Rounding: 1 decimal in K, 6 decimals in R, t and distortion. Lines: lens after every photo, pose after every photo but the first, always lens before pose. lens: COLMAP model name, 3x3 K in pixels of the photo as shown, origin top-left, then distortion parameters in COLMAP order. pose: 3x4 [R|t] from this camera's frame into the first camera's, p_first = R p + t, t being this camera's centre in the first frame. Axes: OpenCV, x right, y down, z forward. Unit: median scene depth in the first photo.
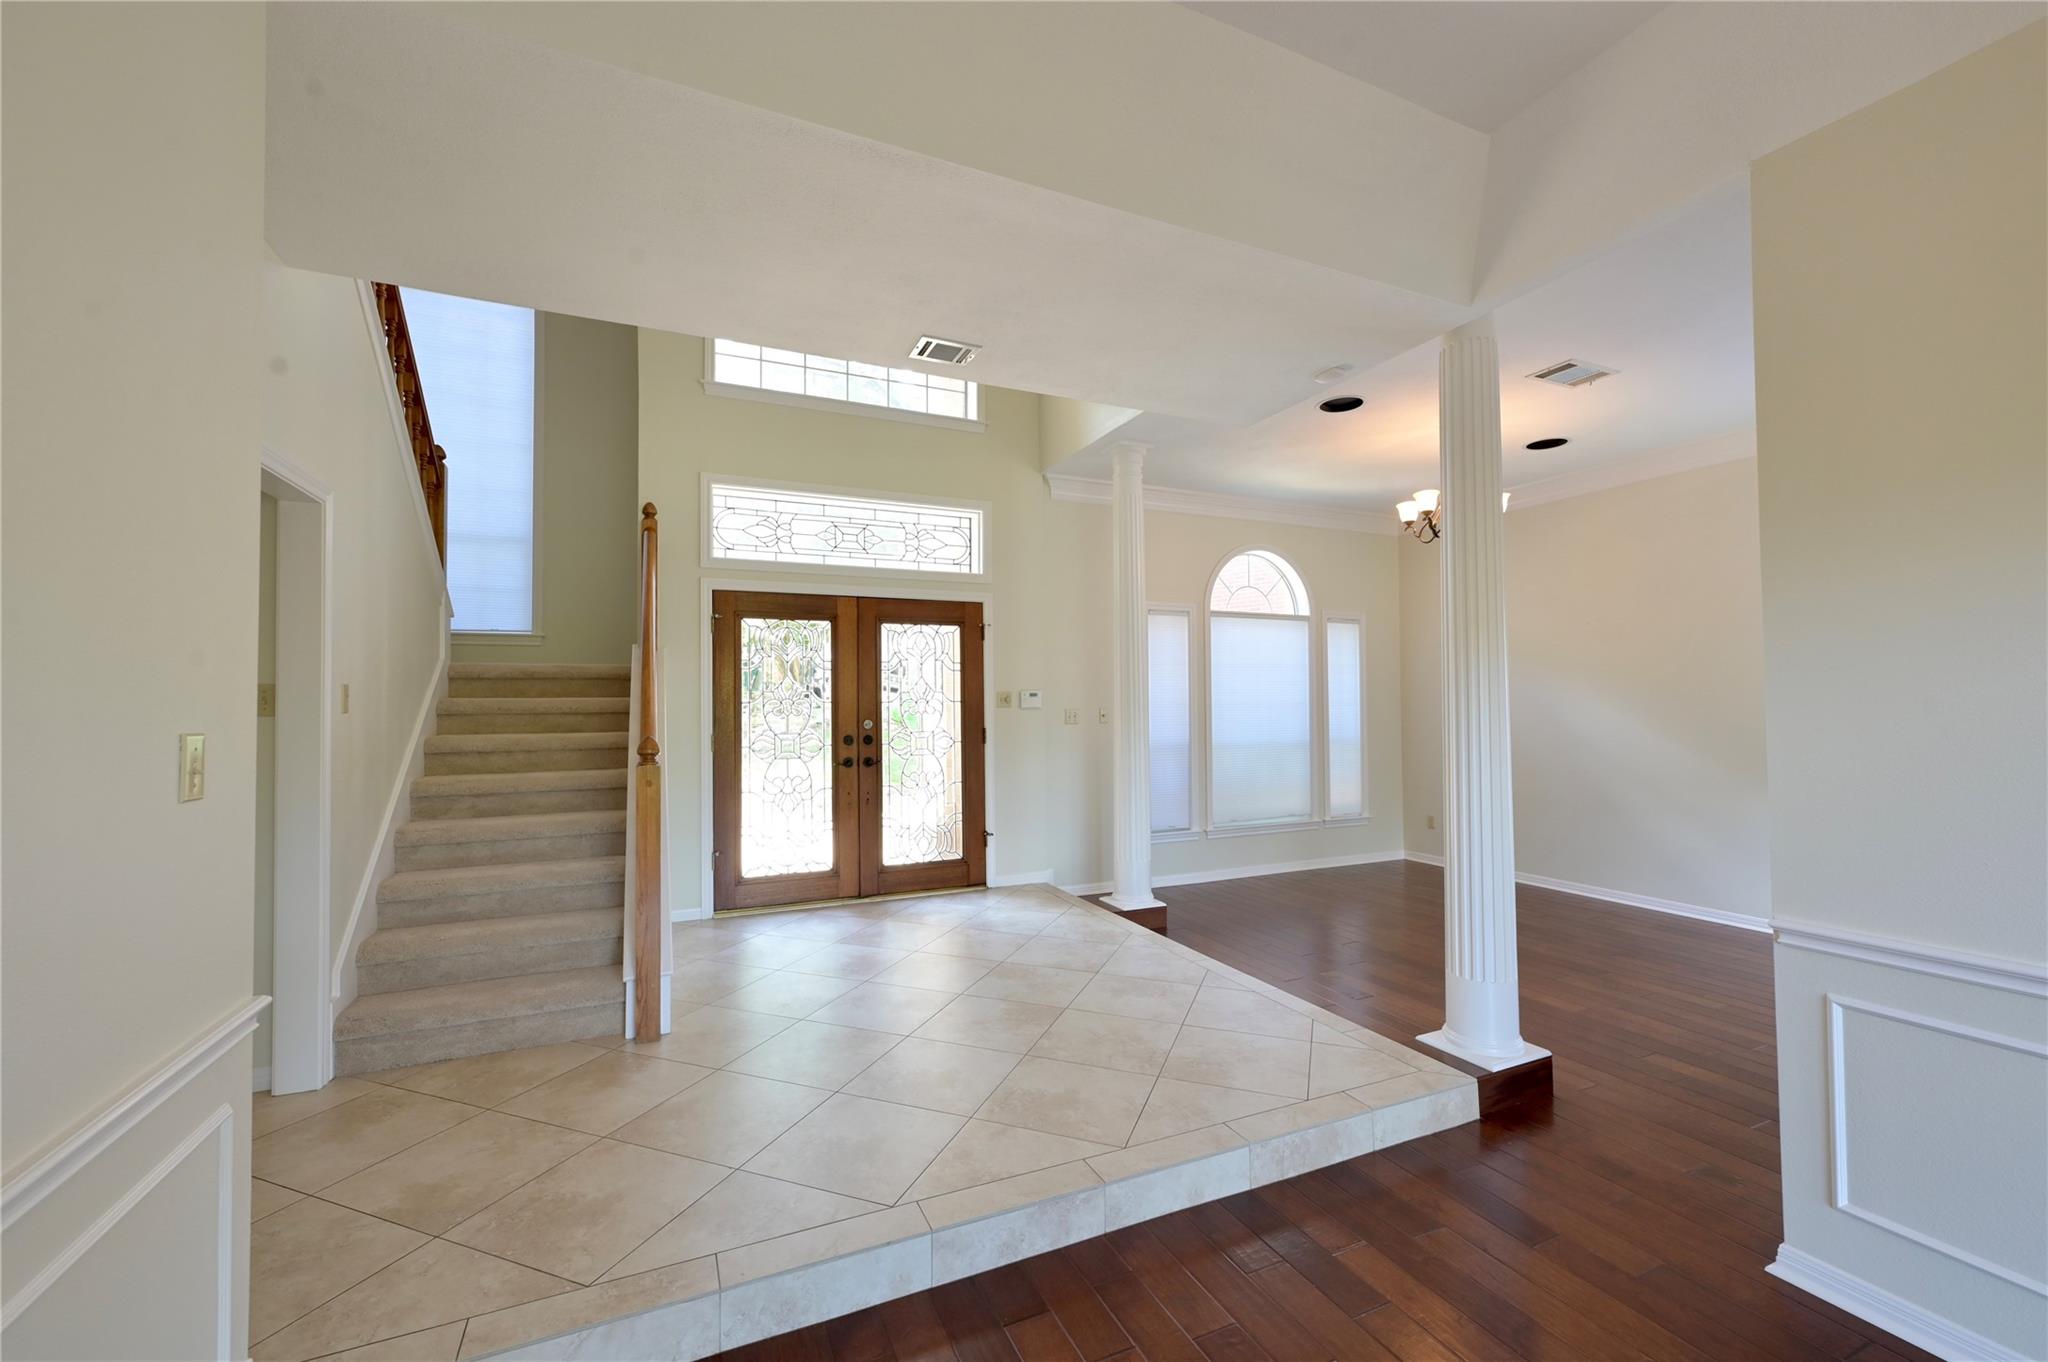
lens RADIAL K [[815.6, 0, 1014.7], [0, 815.6, 691.1], [0, 0, 1]] dist [-0.000066, 0.000000]
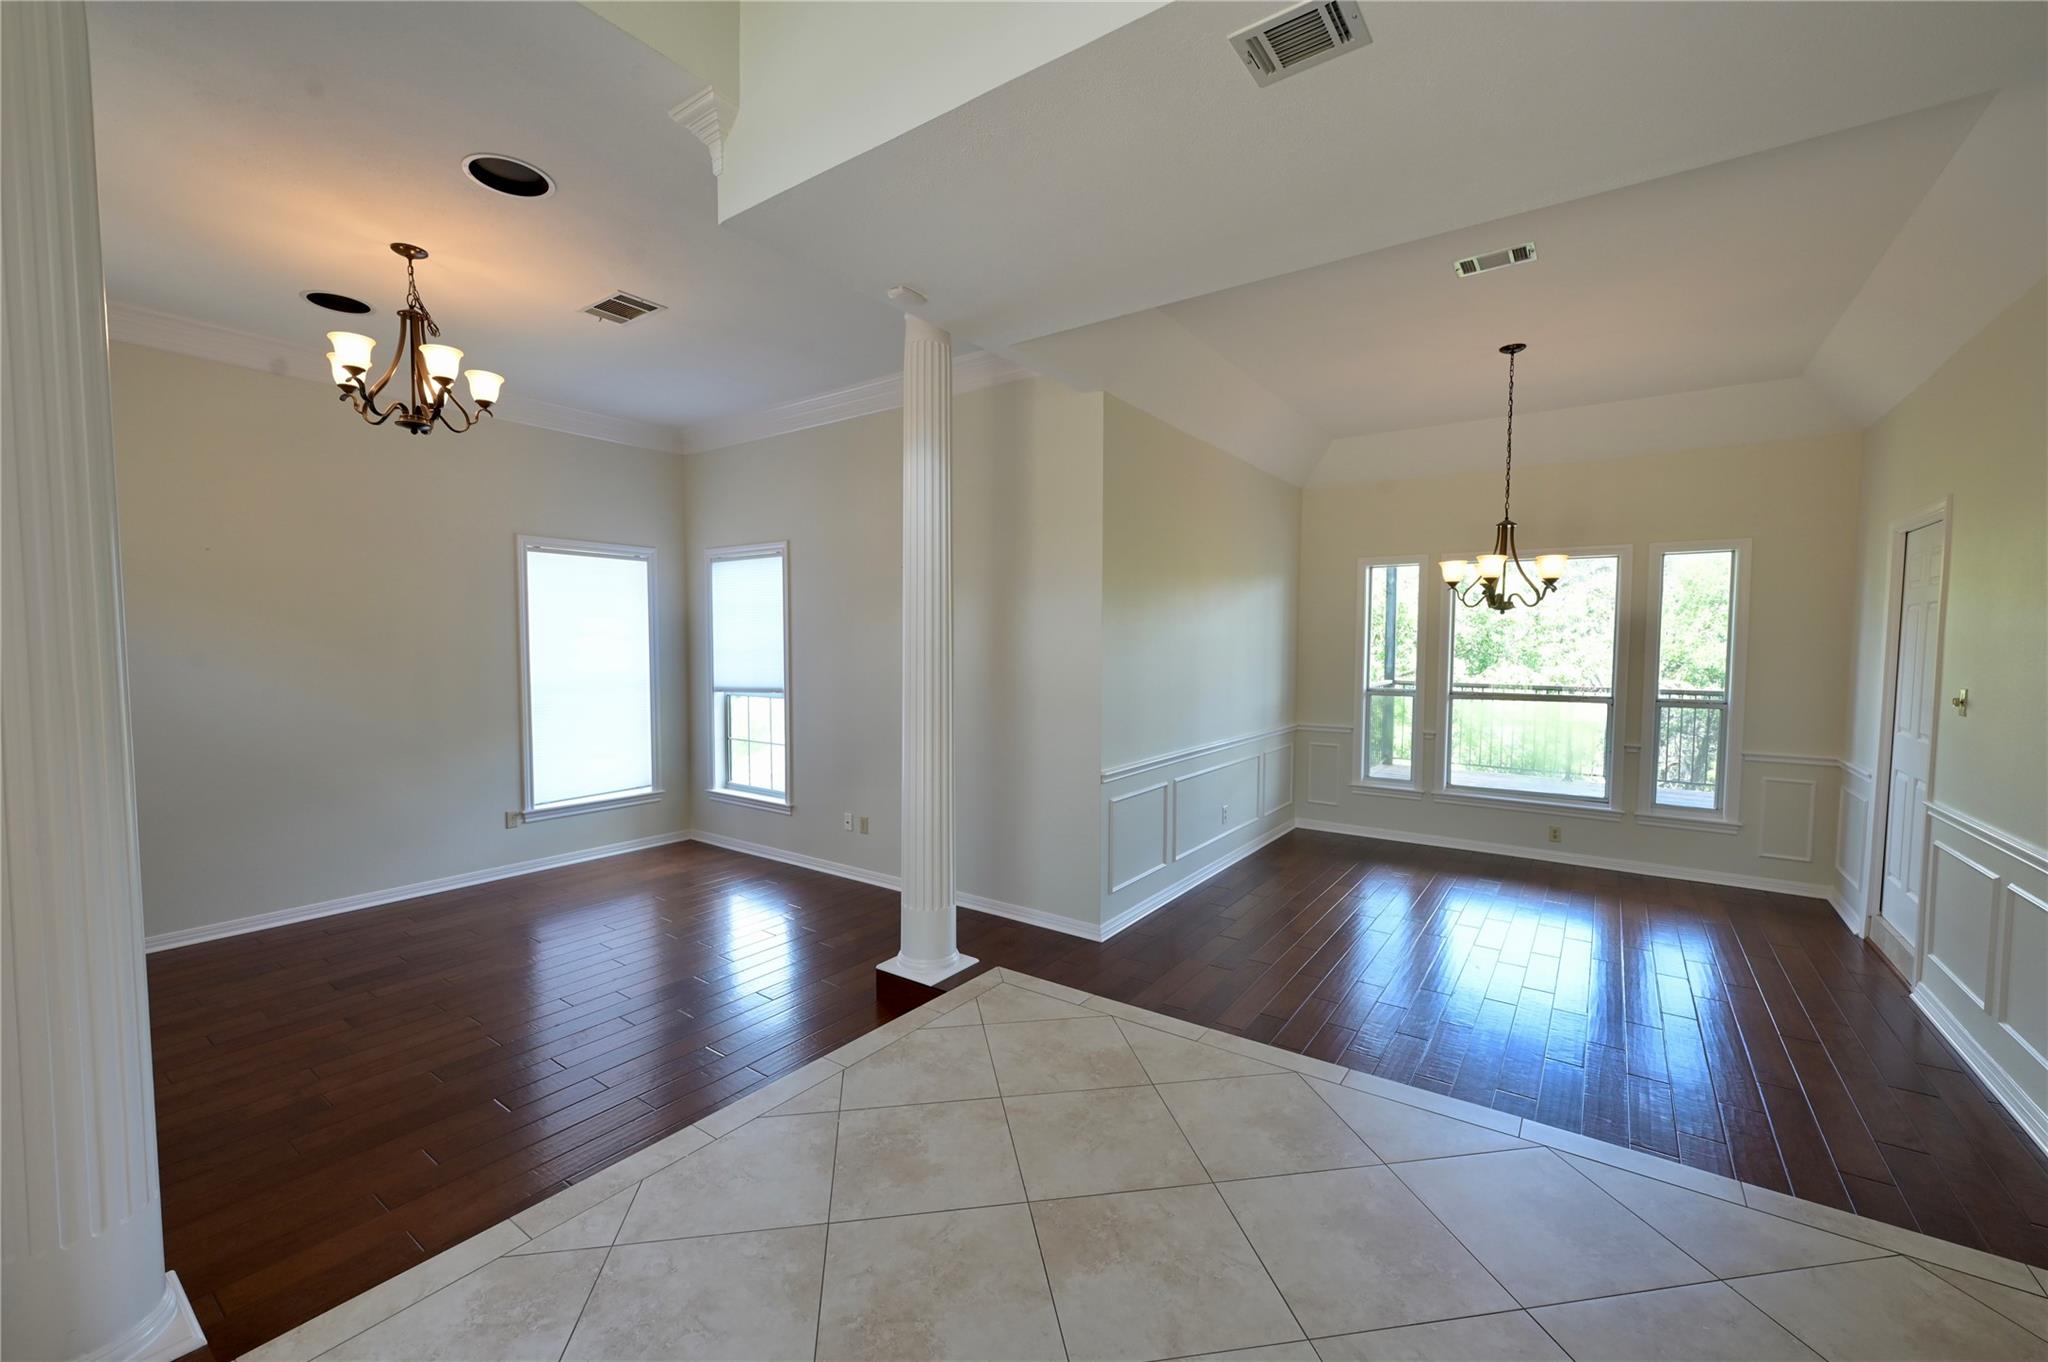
lens RADIAL K [[815.6, 0, 1014.7], [0, 815.6, 691.1], [0, 0, 1]] dist [-0.000066, 0.000000]
pose [[-0.506431, -0.045491, 0.861080, -0.361276], [-0.020699, 0.998961, 0.040601, -0.004429], [-0.862032, 0.002738, -0.506846, 1.114352]]
